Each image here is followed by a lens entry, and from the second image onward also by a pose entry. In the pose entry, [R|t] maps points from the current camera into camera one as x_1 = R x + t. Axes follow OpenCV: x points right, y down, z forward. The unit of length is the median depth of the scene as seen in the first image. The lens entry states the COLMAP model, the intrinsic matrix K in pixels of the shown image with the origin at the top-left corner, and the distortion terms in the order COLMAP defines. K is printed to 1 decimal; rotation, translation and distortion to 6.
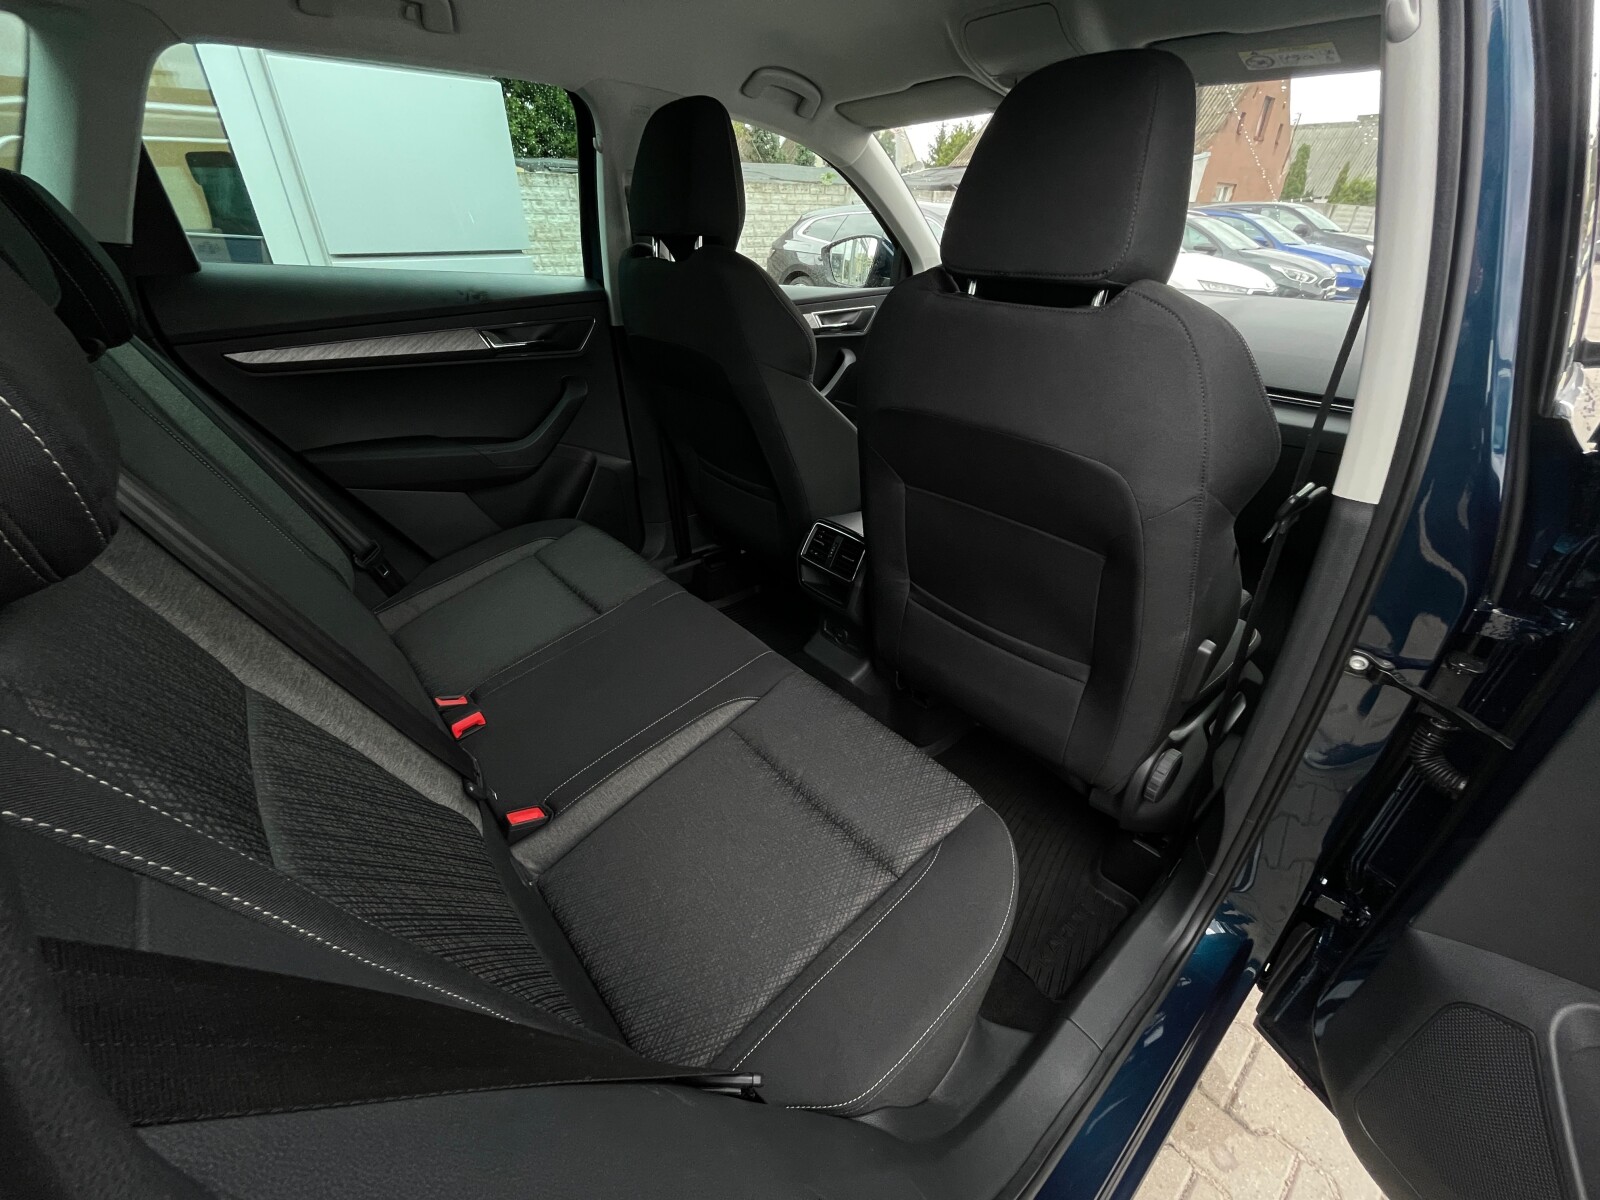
lens RADIAL K [[643.6, 0, 808.4], [0, 643.6, 611.7], [0, 0, 1]] dist [0.003320, -0.000785]
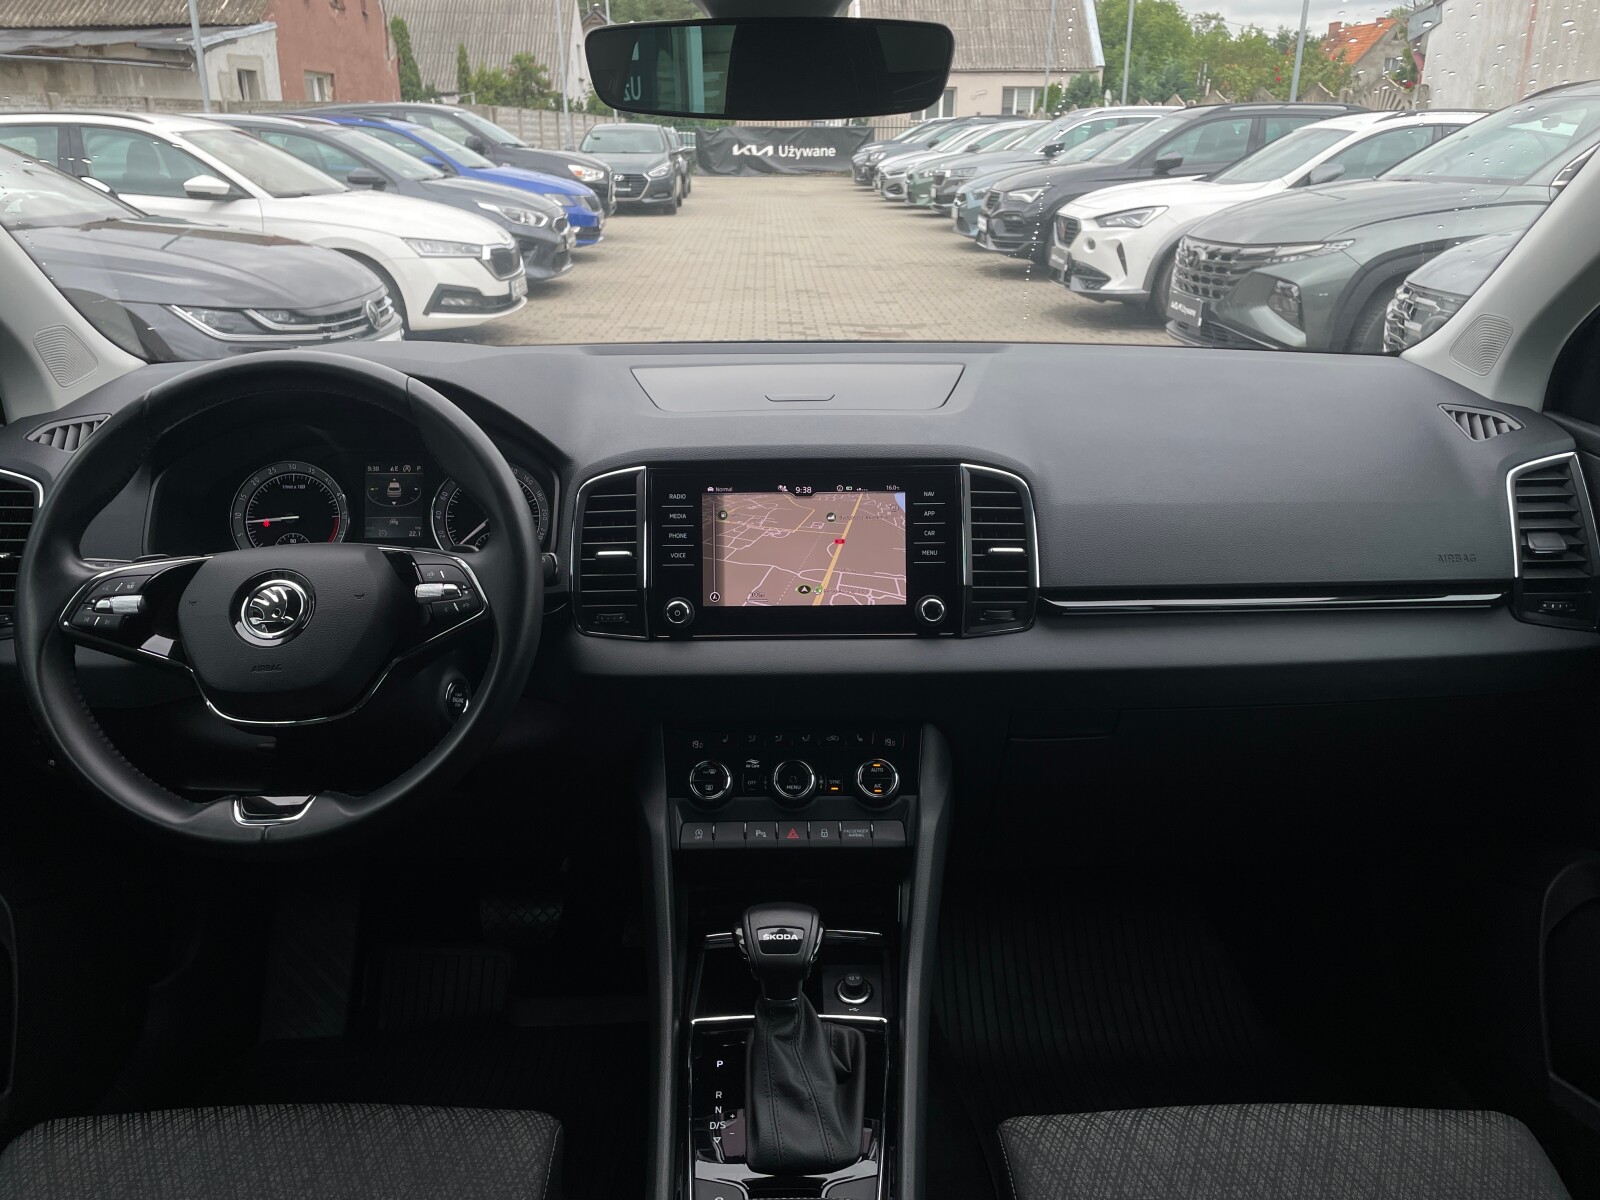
lens RADIAL K [[1209.0, 0, 794.1], [0, 1209.0, 611.3], [0, 0, 1]] dist [0.096636, -0.121600]
pose [[0.656621, -0.283442, 0.698935, -0.003634], [0.396918, 0.917854, -0.000668, -0.060816], [-0.641331, 0.277859, 0.715185, 0.084665]]
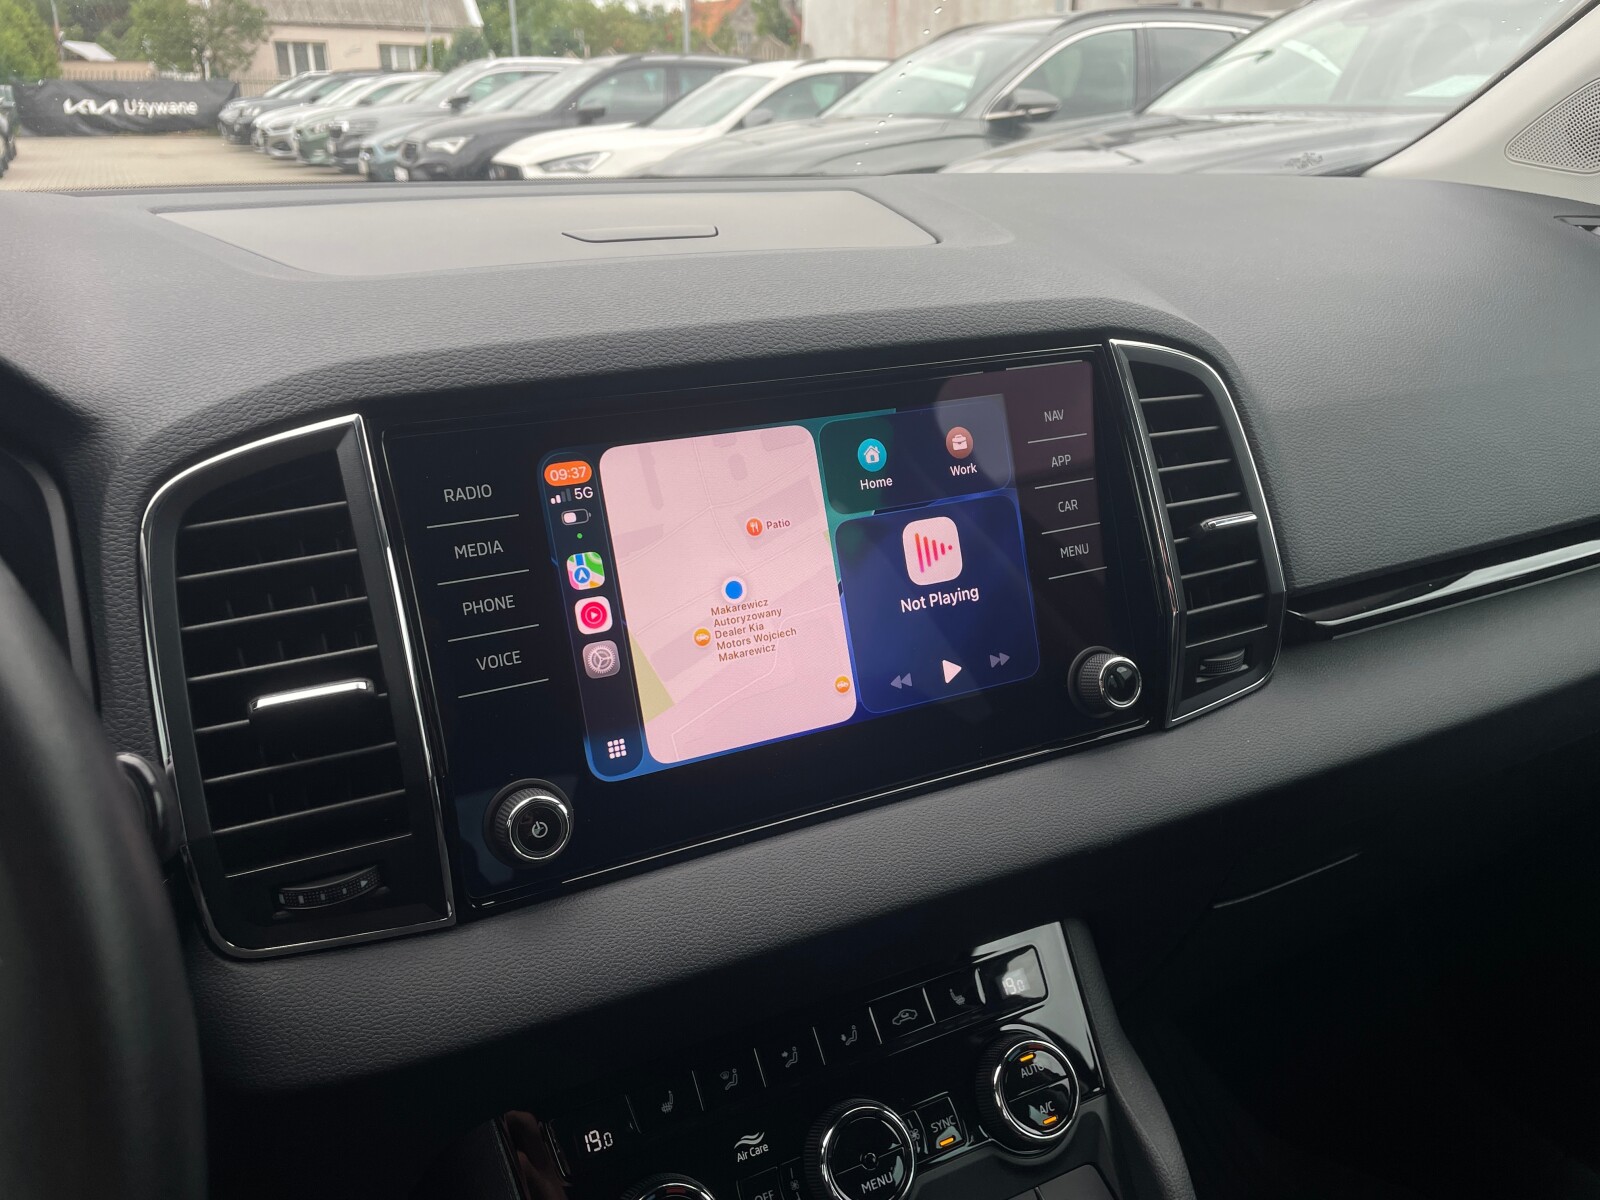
lens RADIAL K [[1209.0, 0, 788.4], [0, 1209.0, 604.2], [0, 0, 1]] dist [0.096636, -0.121600]
pose [[0.255383, -0.371326, 0.892691, 0.041040], [0.497106, 0.842348, 0.208172, -0.076381], [-0.829256, 0.390598, 0.399710, 0.152124]]
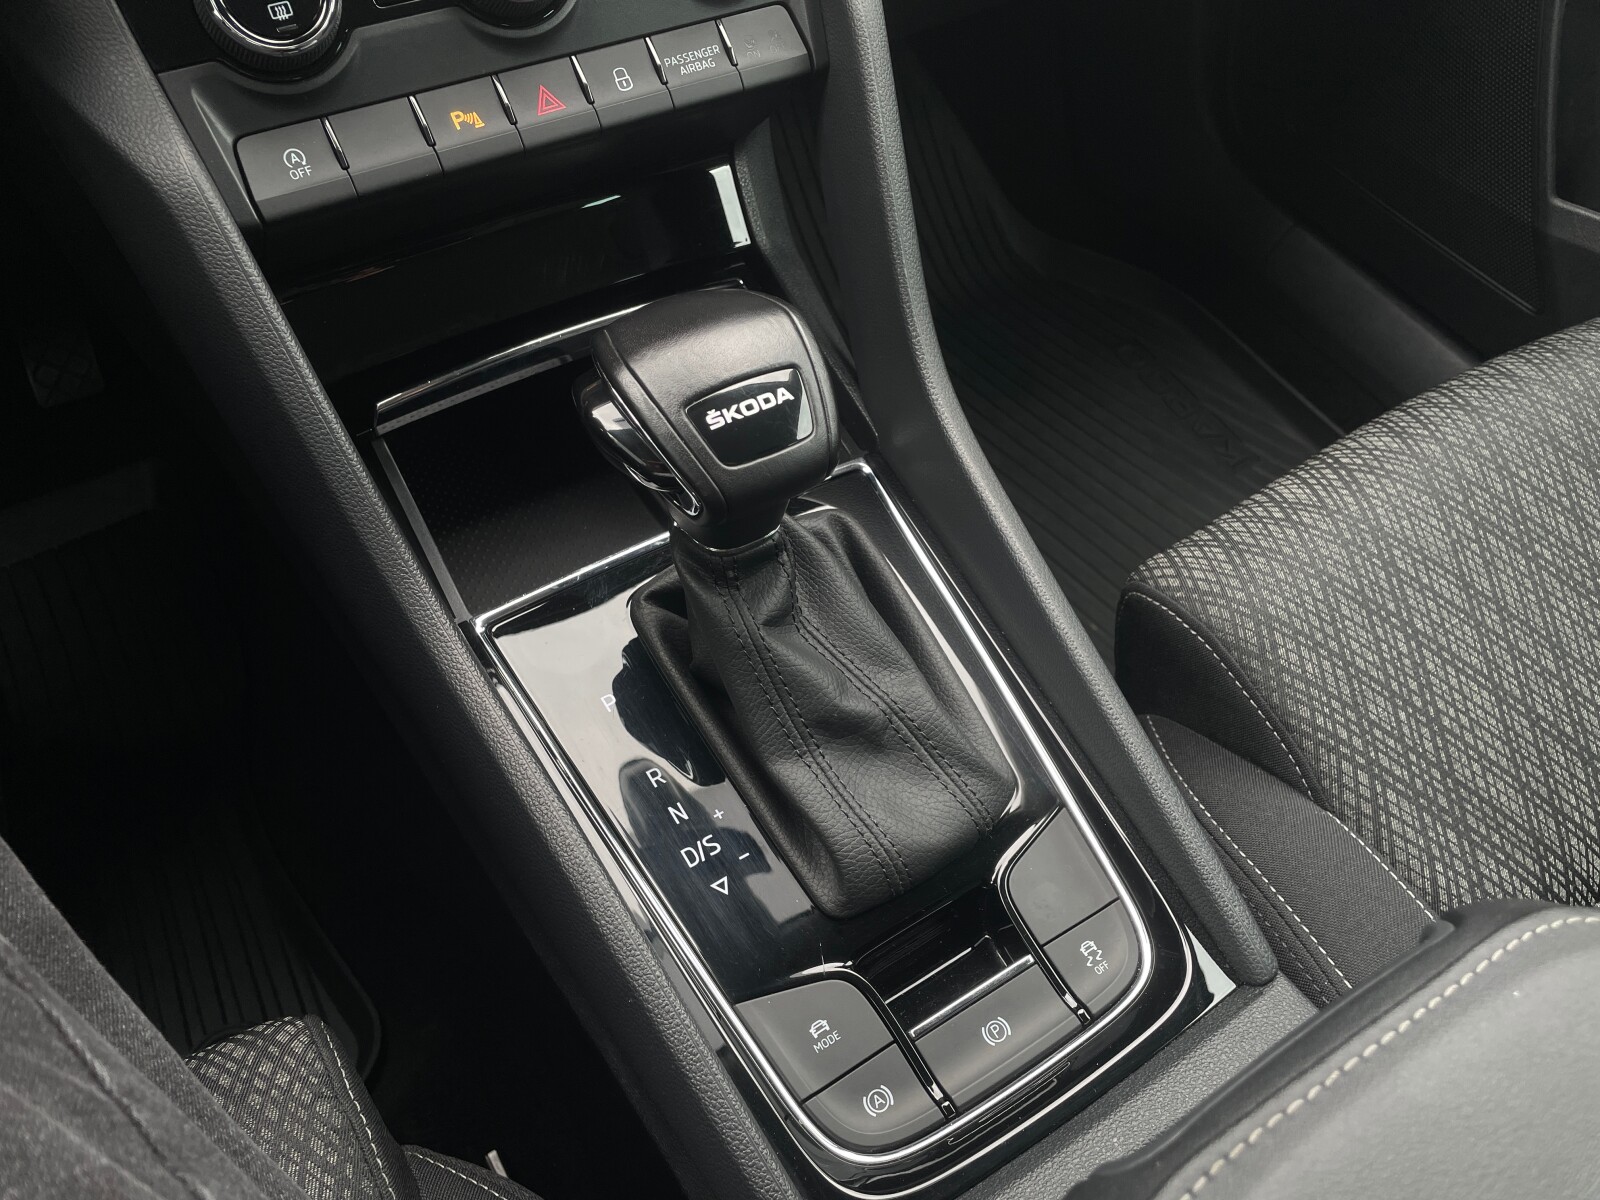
lens RADIAL K [[1209.0, 0, 789.3], [0, 1209.0, 597.3], [0, 0, 1]] dist [0.096636, -0.121600]
pose [[0.166938, -0.806723, 0.566859, 0.036098], [0.422790, 0.577957, 0.698007, -0.057907], [-0.890719, 0.123138, 0.437558, 0.153303]]
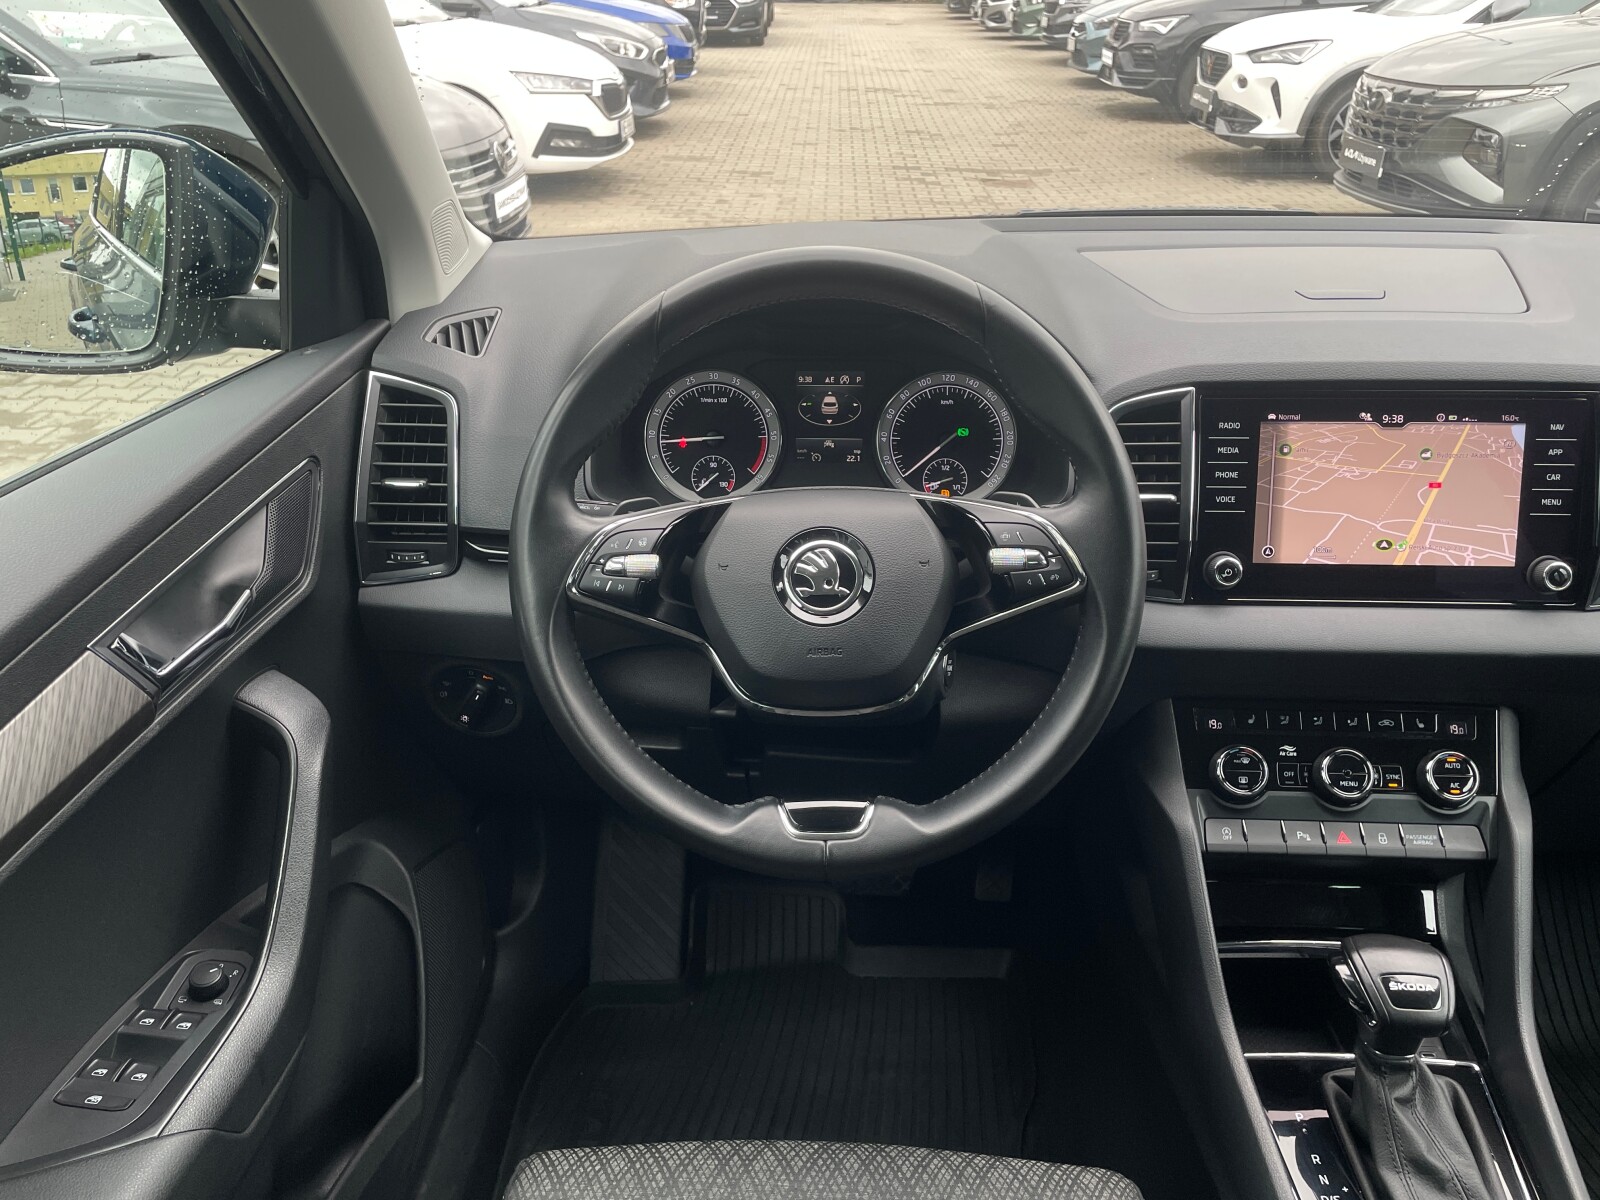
lens RADIAL K [[1209.0, 0, 796.0], [0, 1209.0, 611.4], [0, 0, 1]] dist [0.096636, -0.121600]
pose [[0.692616, -0.346745, 0.632495, -0.015042], [0.377922, 0.921330, 0.091245, -0.084866], [-0.614376, 0.175837, 0.769171, 0.124695]]
